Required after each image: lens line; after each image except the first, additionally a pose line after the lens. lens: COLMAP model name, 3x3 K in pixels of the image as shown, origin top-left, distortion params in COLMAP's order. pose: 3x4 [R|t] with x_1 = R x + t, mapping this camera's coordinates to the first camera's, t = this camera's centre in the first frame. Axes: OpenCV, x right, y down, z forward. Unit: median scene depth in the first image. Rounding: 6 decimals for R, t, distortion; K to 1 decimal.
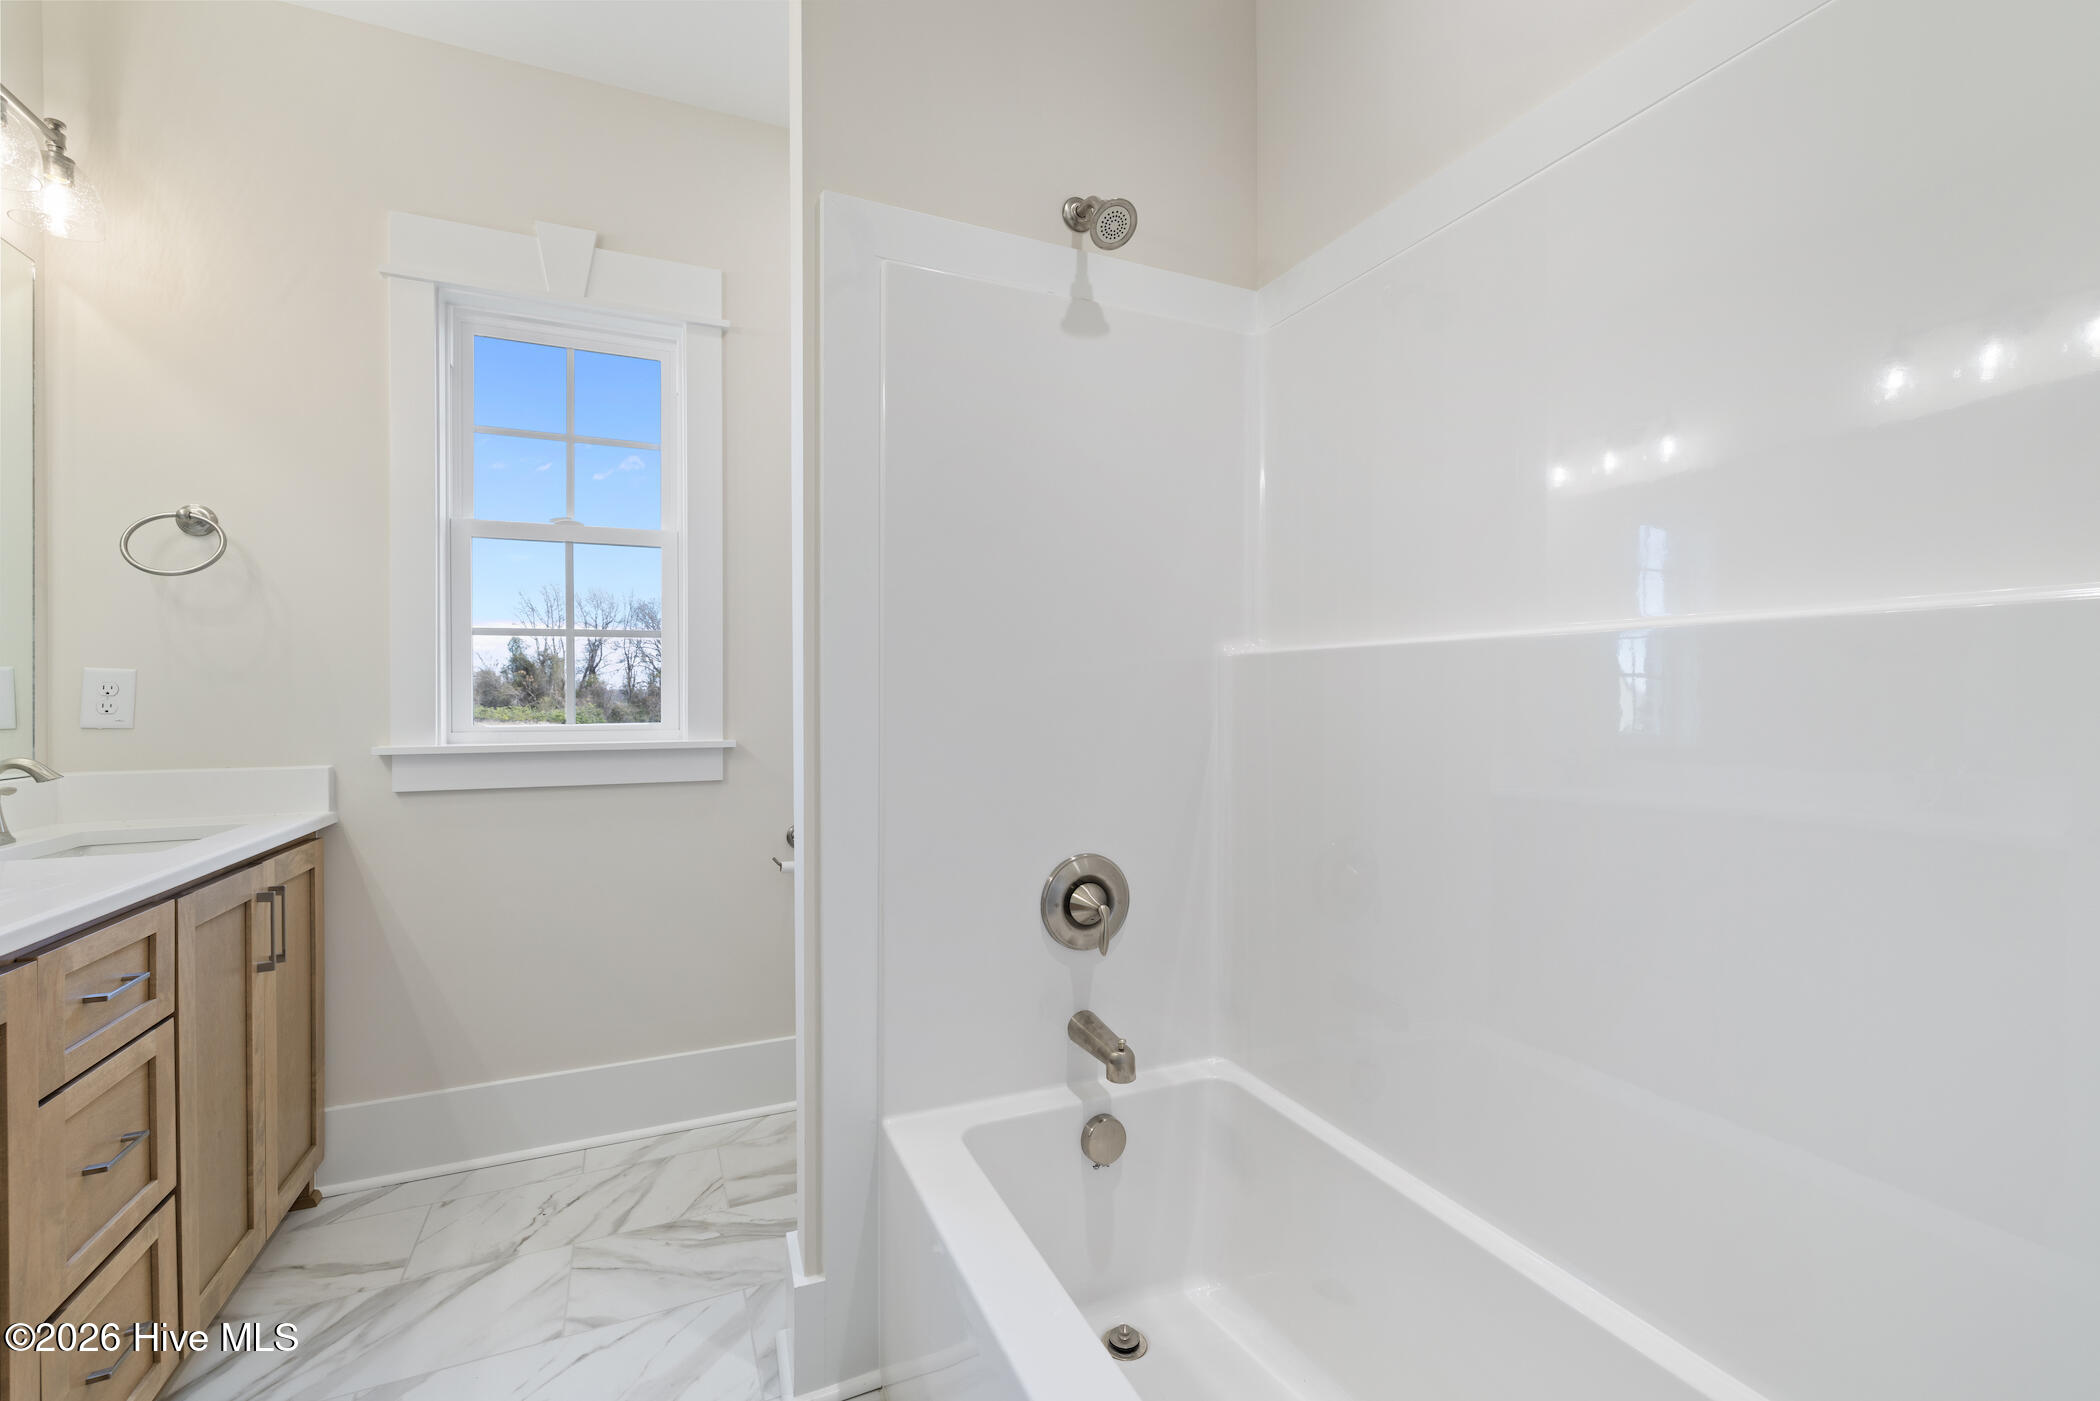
lens RADIAL K [[901.8, 0, 1056.2], [0, 901.8, 698.1], [0, 0, 1]] dist [-0.001024, 0.000555]
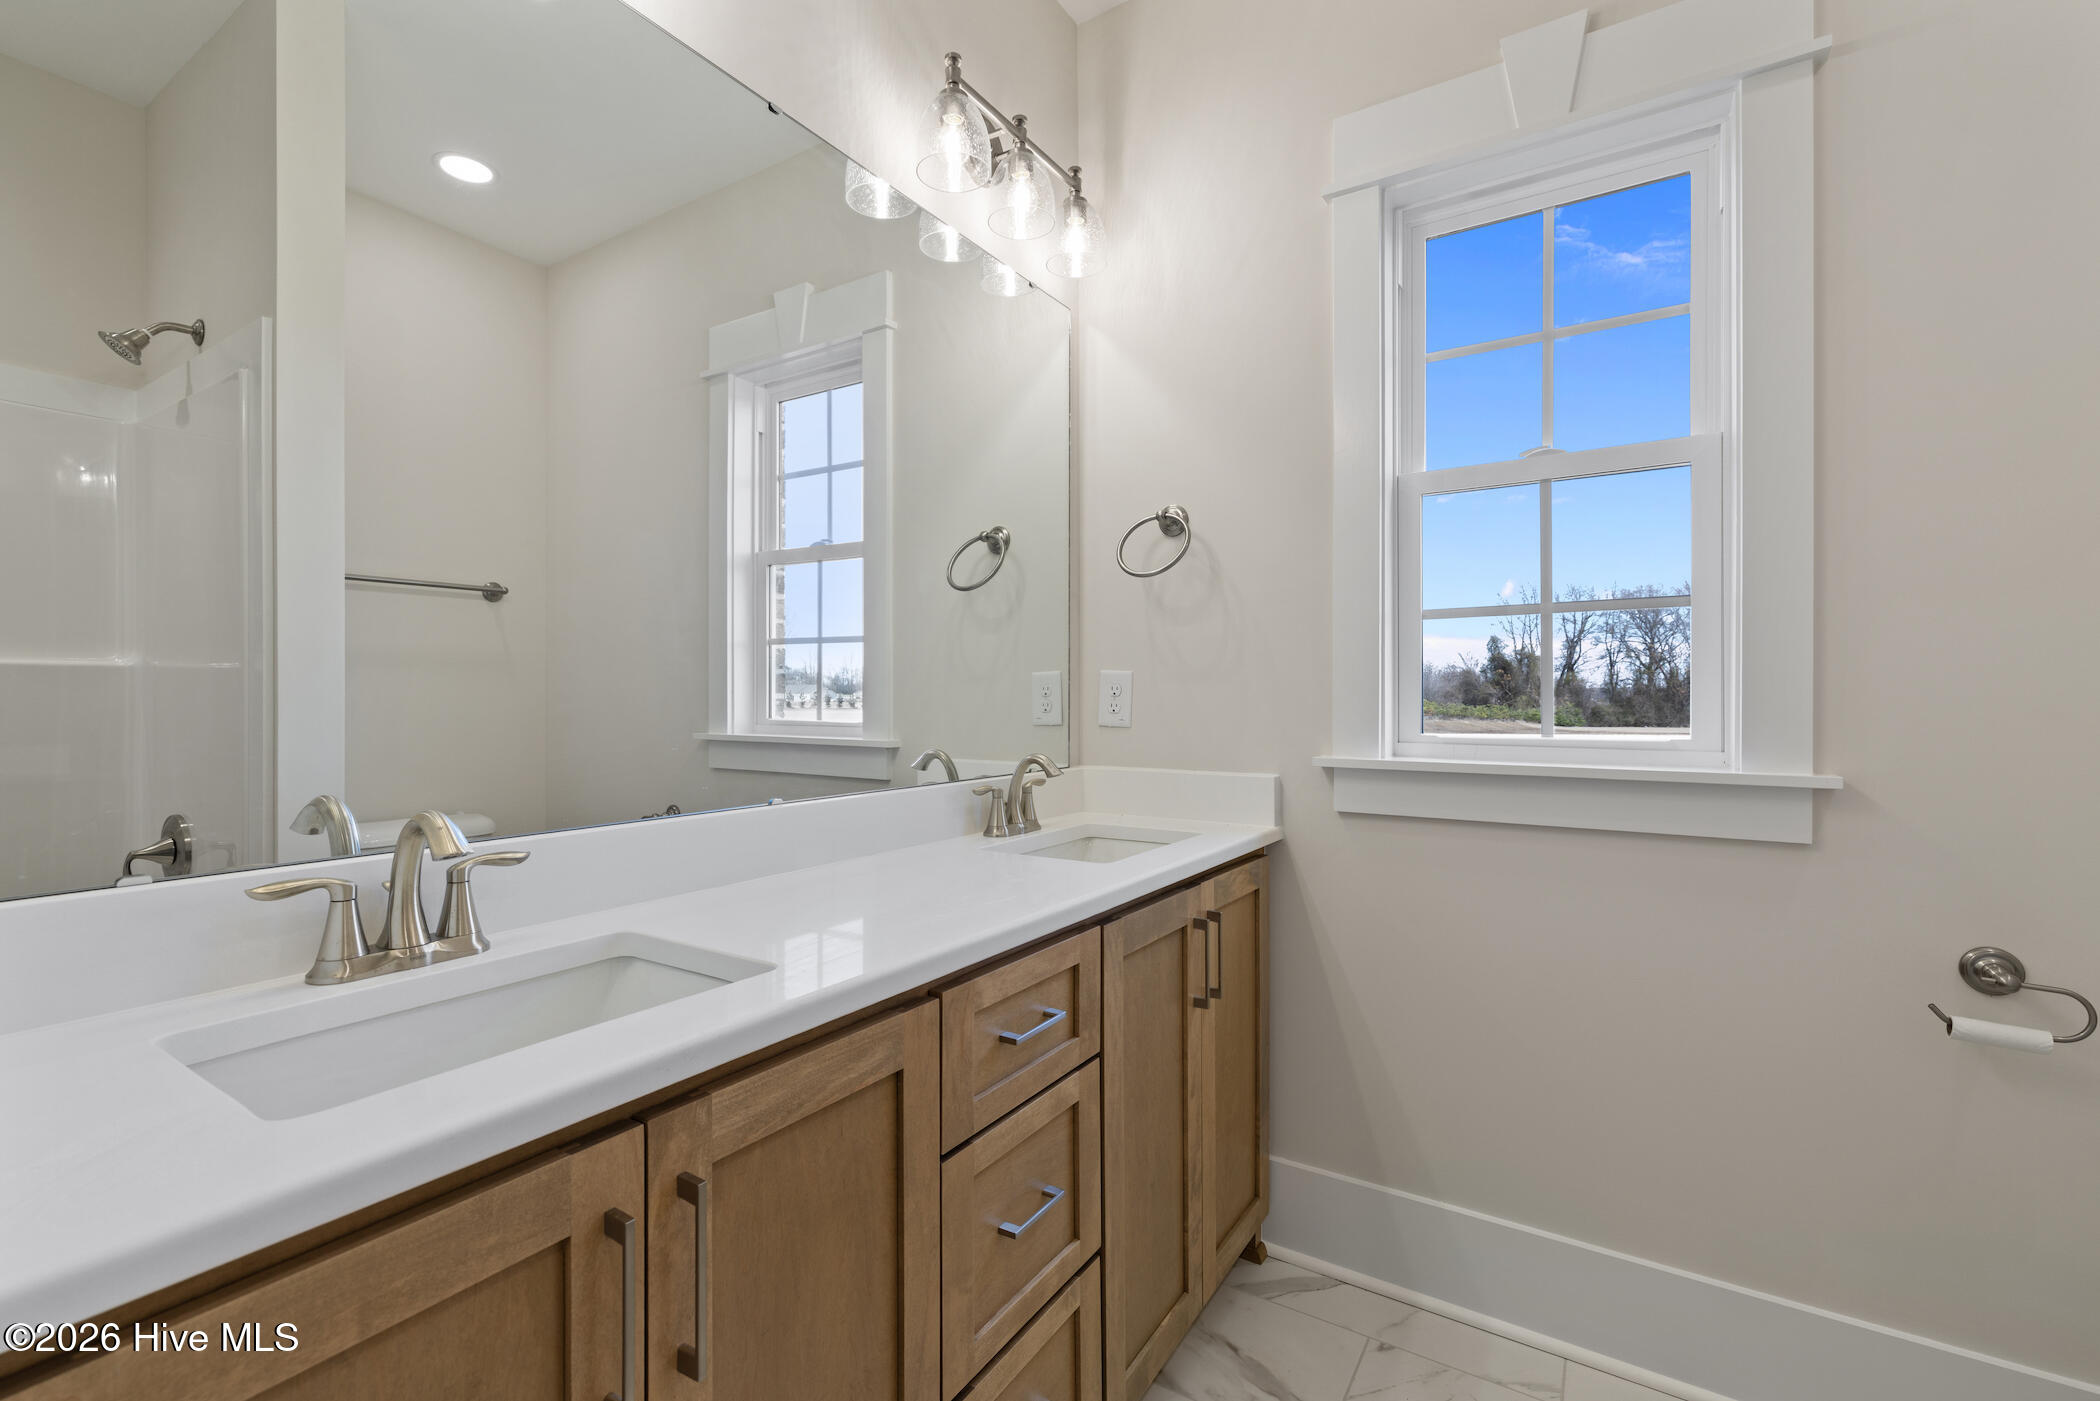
lens RADIAL K [[901.8, 0, 1056.2], [0, 901.8, 698.1], [0, 0, 1]] dist [-0.001024, 0.000555]
pose [[0.546047, 0.004269, -0.837744, -0.189638], [-0.002802, 0.999991, 0.003270, -0.003591], [0.837750, 0.000562, 0.546054, 0.353212]]
